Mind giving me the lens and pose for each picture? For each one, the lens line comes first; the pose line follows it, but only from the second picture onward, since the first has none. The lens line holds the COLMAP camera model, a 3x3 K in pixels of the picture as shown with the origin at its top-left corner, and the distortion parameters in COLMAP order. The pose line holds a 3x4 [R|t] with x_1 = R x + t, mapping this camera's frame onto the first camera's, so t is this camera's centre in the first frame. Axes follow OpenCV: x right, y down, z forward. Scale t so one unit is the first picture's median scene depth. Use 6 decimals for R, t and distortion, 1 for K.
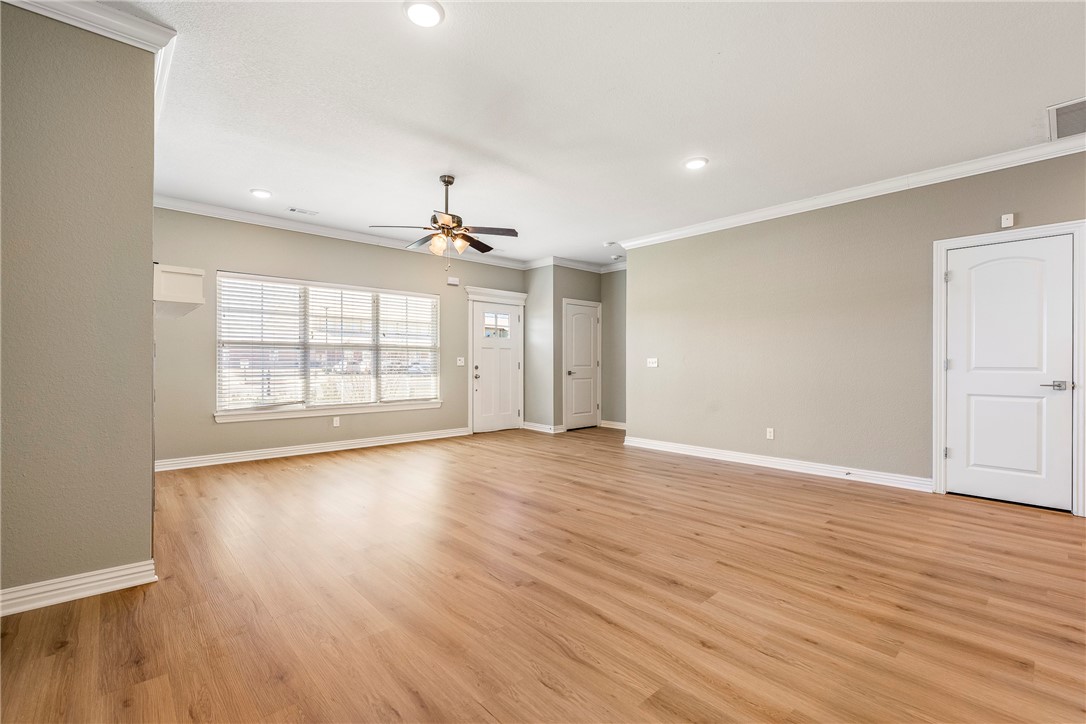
lens RADIAL K [[486.9, 0, 540.5], [0, 486.9, 364.3], [0, 0, 1]] dist [-0.002140, -0.000027]
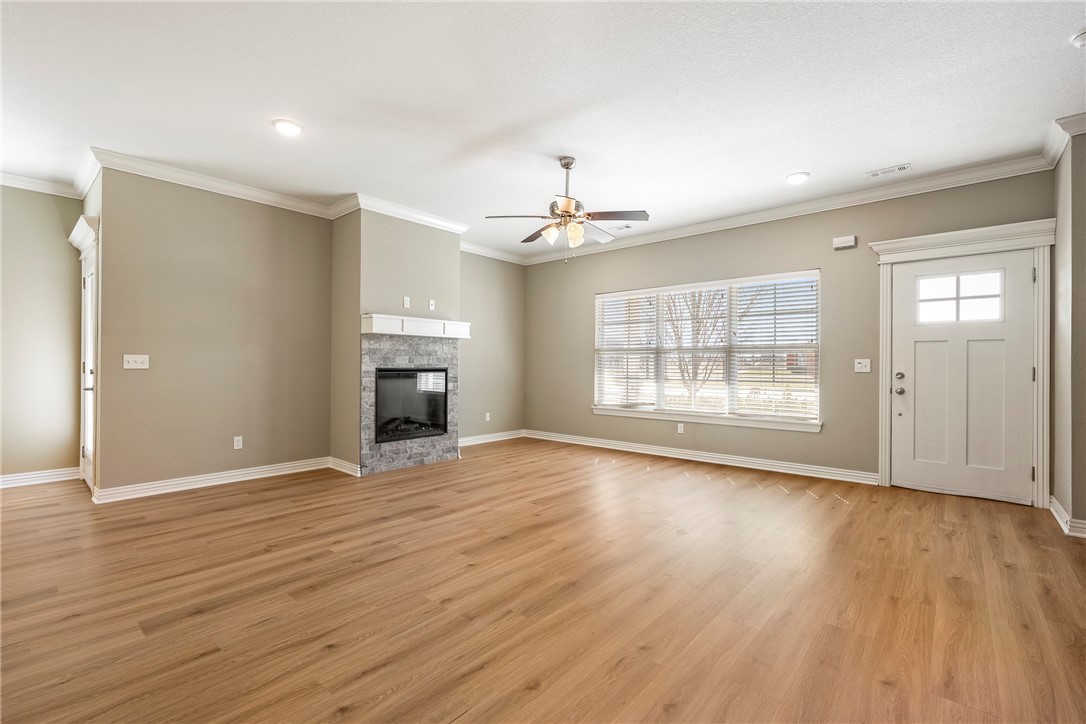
lens RADIAL K [[486.9, 0, 546.8], [0, 486.9, 363.3], [0, 0, 1]] dist [-0.002140, -0.000027]
pose [[0.098519, -0.007121, -0.995110, 0.864852], [-0.007791, 0.999938, -0.007927, -0.000795], [0.995105, 0.008534, 0.098457, 1.091775]]
